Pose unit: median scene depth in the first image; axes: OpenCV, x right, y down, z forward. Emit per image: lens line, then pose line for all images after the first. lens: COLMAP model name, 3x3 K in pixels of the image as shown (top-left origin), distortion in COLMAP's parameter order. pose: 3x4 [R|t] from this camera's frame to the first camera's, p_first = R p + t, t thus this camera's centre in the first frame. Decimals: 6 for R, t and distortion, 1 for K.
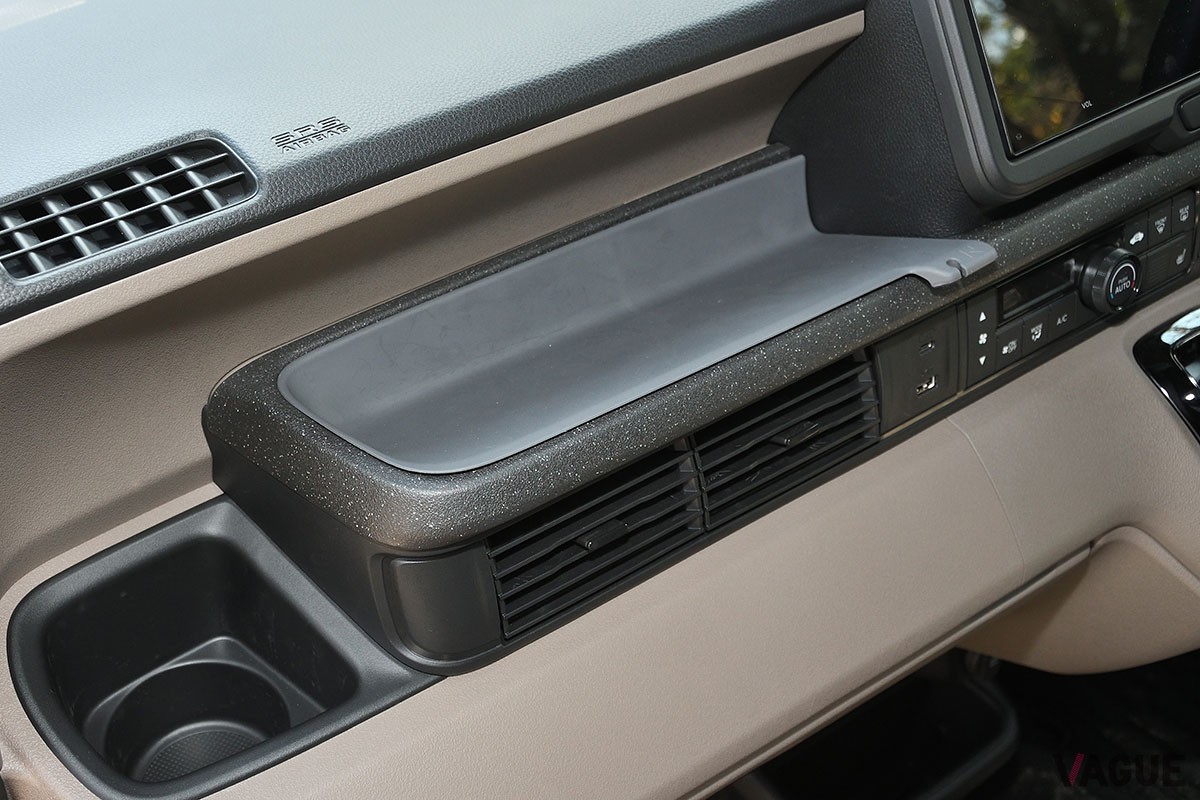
lens RADIAL K [[1430.6, 0, 598.1], [0, 1430.6, 400.1], [0, 0, 1]] dist [0.022094, 0.000000]
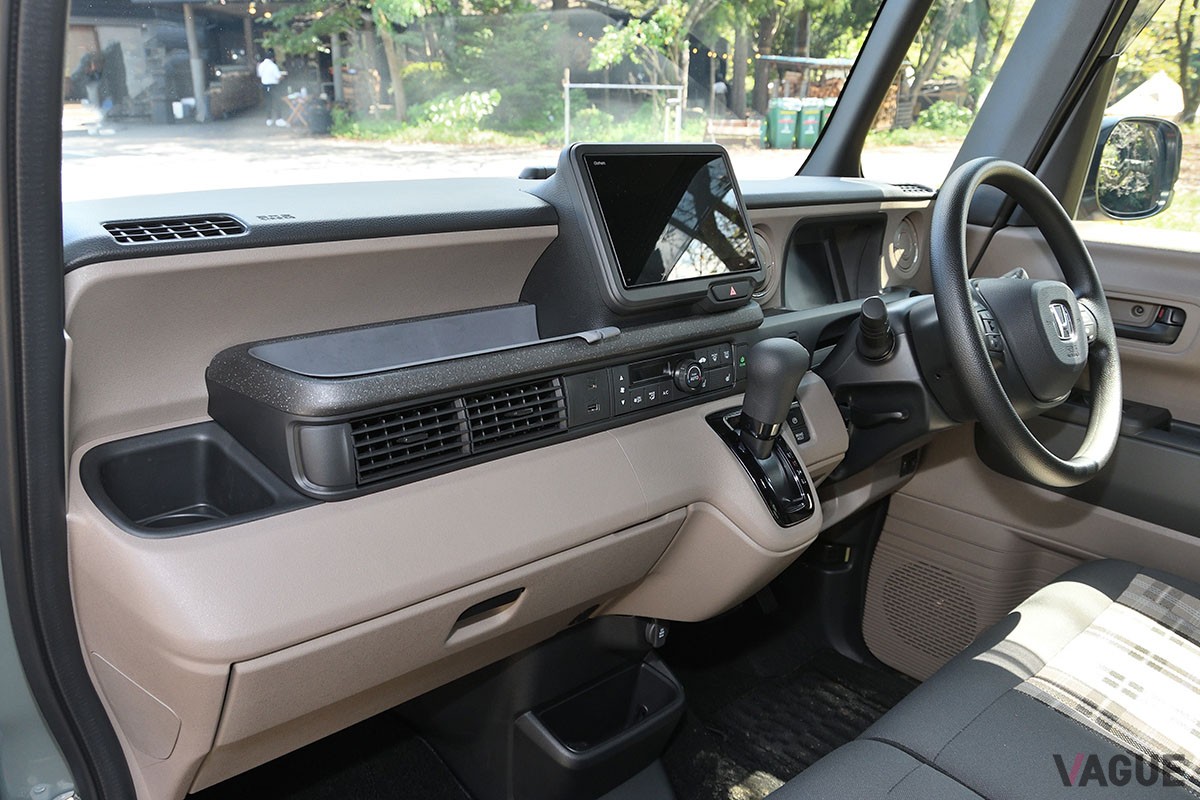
lens RADIAL K [[873.9, 0, 602.5], [0, 873.9, 400.8], [0, 0, 1]] dist [0.003266, 0.001544]
pose [[0.991056, 0.028171, 0.130438, 0.091499], [0.011837, 0.955054, -0.296195, 0.365587], [-0.132920, 0.295090, 0.946179, -0.157183]]
